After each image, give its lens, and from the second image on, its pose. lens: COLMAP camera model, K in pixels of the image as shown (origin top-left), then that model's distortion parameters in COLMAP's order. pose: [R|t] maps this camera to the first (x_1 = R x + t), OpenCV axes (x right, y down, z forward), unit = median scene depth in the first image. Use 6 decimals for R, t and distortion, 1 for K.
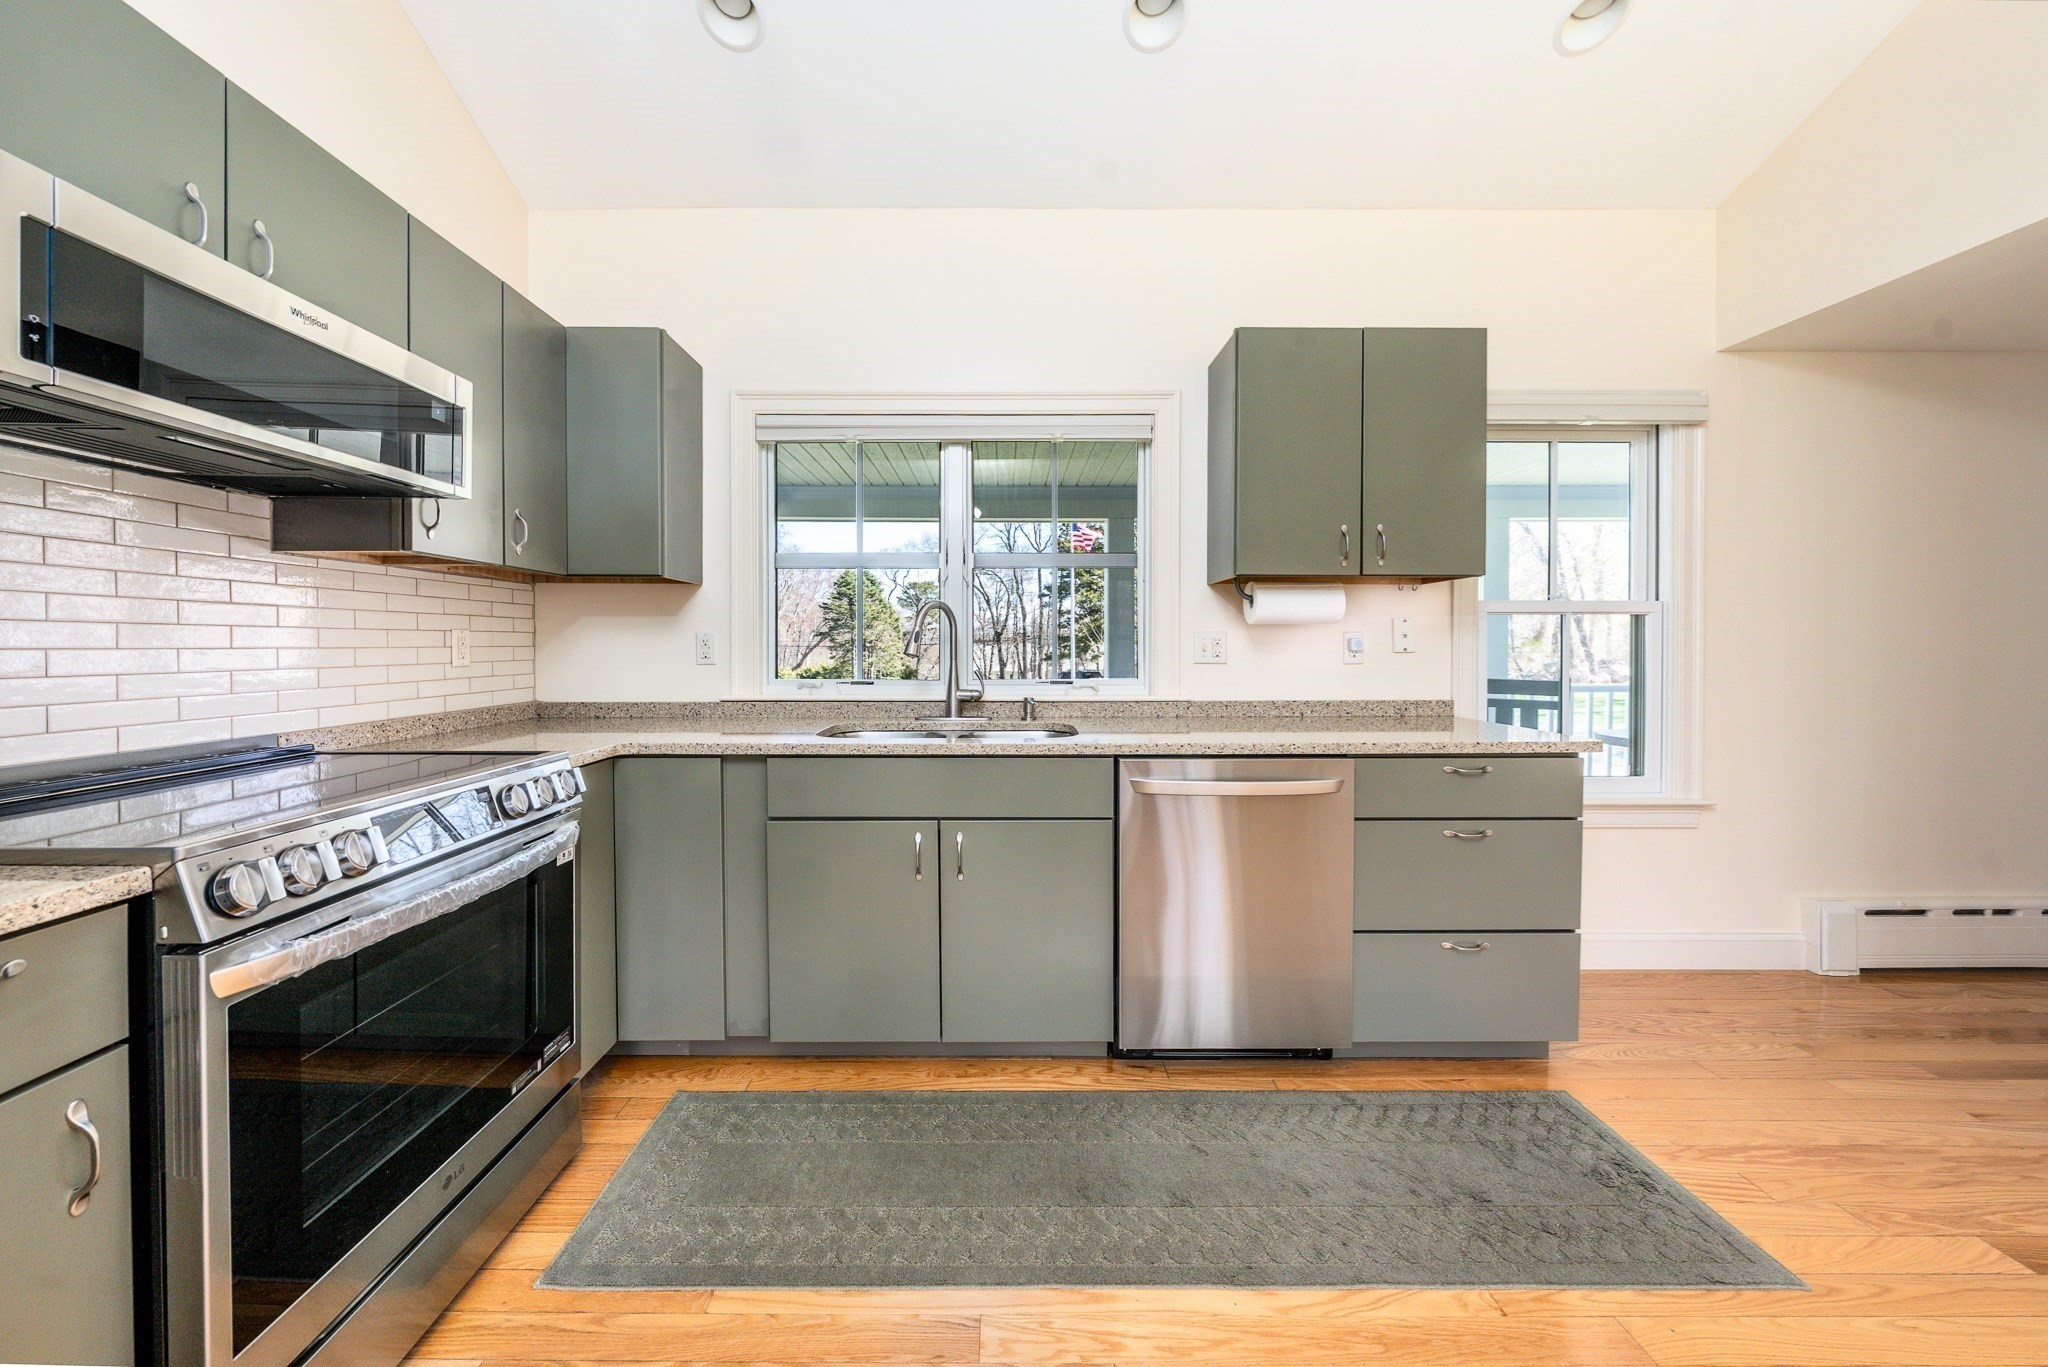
lens RADIAL K [[713.0, 0, 1001.6], [0, 713.0, 652.4], [0, 0, 1]] dist [-0.007041, 0.000373]
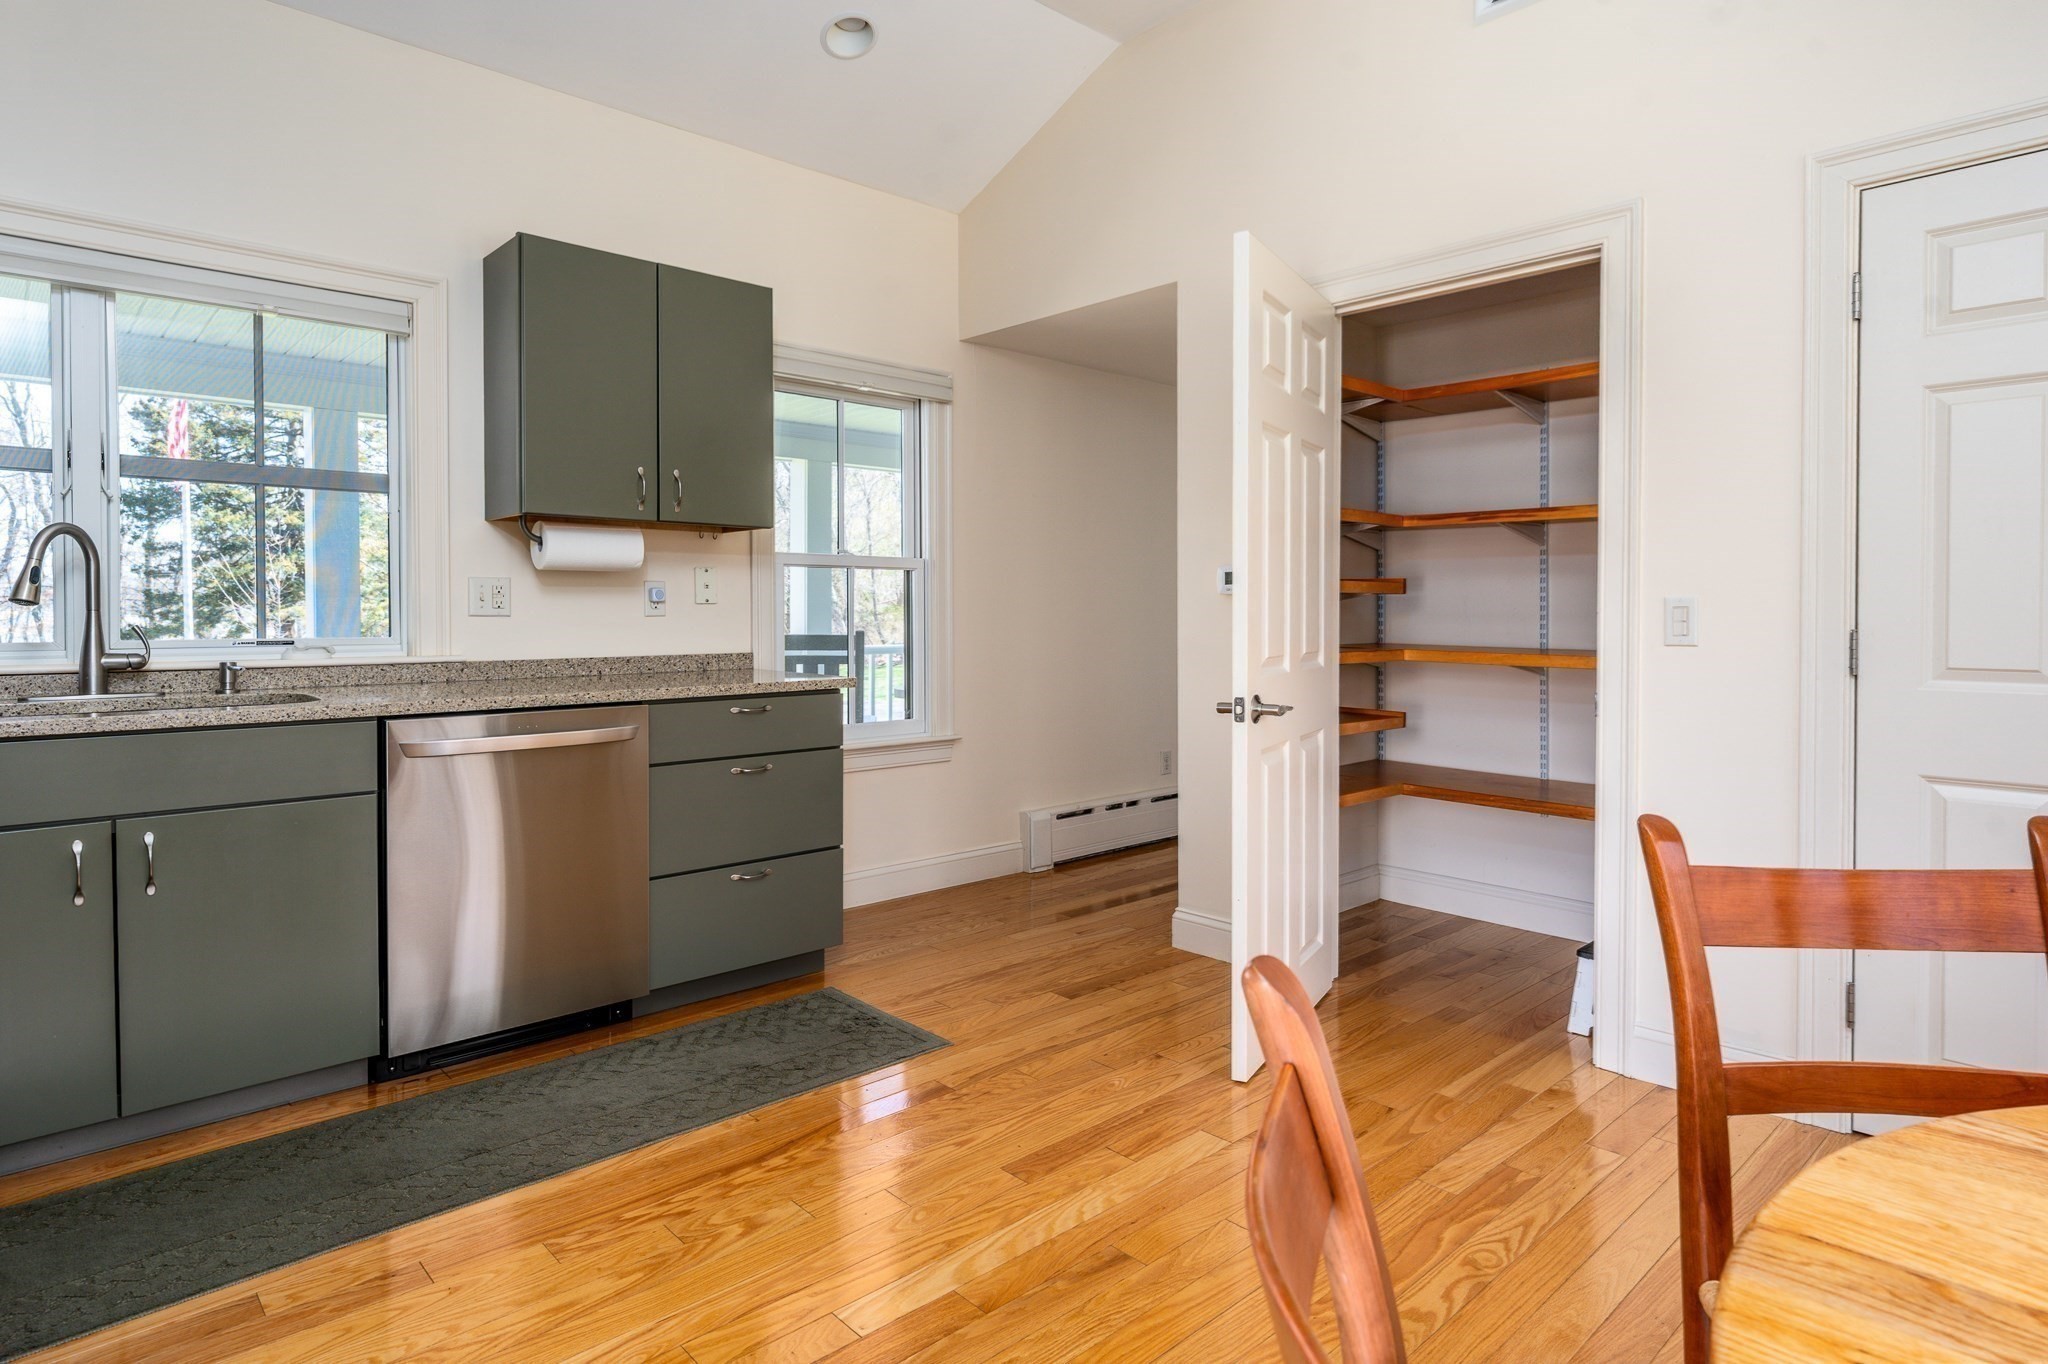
lens RADIAL K [[1122.4, 0, 1021.8], [0, 1122.4, 628.6], [0, 0, 1]] dist [0.008842, 0.002106]
pose [[0.734236, -0.010417, 0.678814, -0.164870], [0.007568, 0.999946, 0.007159, 0.029707], [-0.678852, -0.000119, 0.734275, -0.446347]]
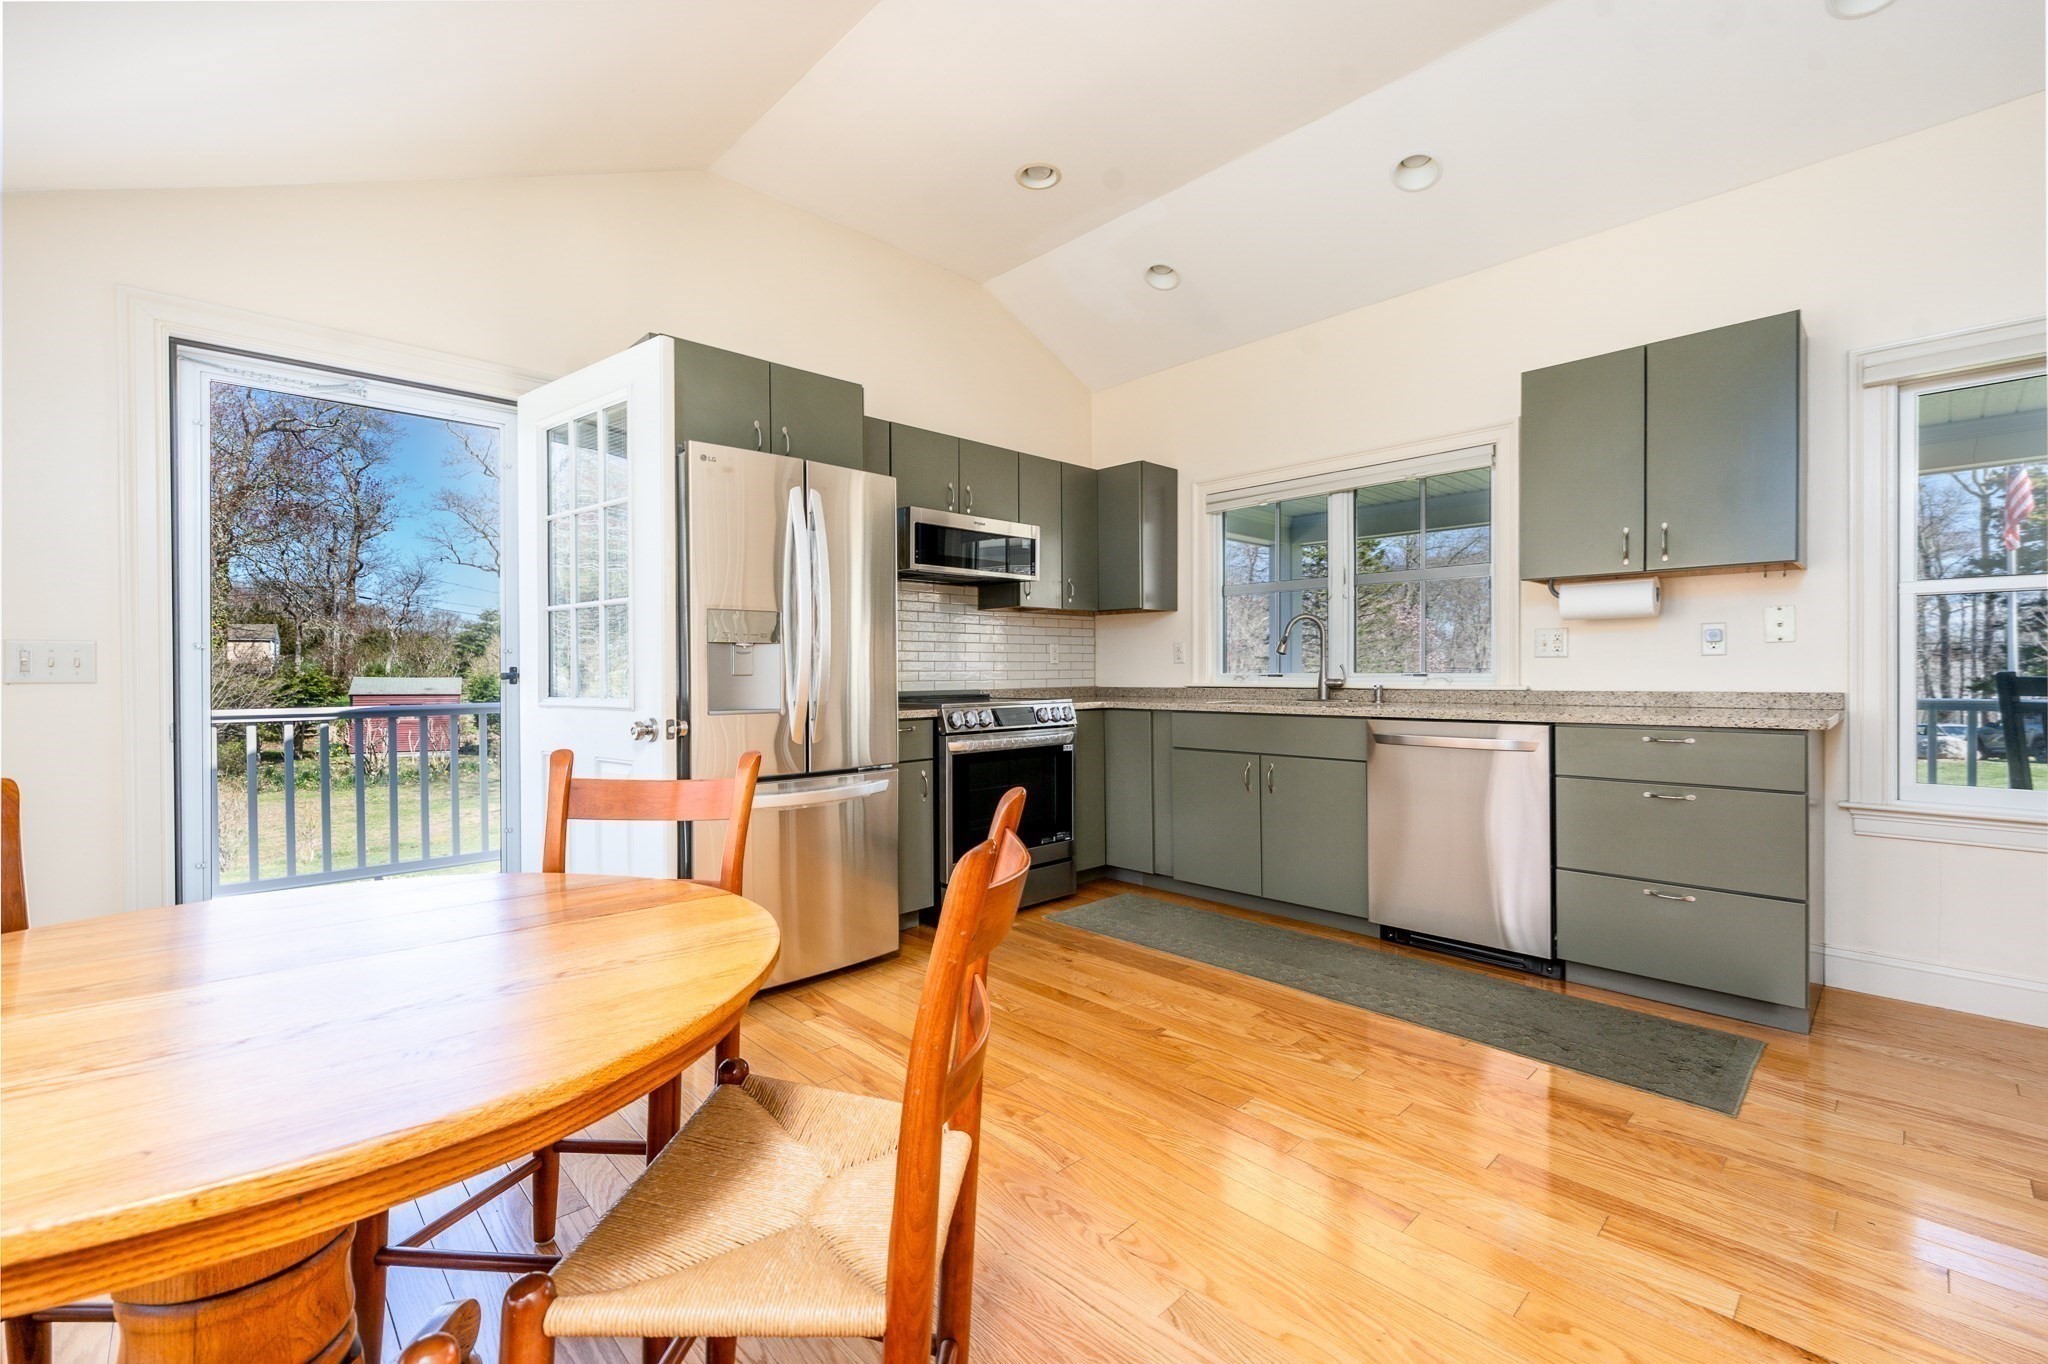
lens RADIAL K [[874.3, 0, 1016.9], [0, 874.3, 683.1], [0, 0, 1]] dist [0.002019, 0.000515]
pose [[0.681723, 0.004648, -0.731595, 0.836557], [-0.002251, 0.999988, 0.004255, 0.060539], [0.731607, -0.001255, 0.681726, -0.623149]]
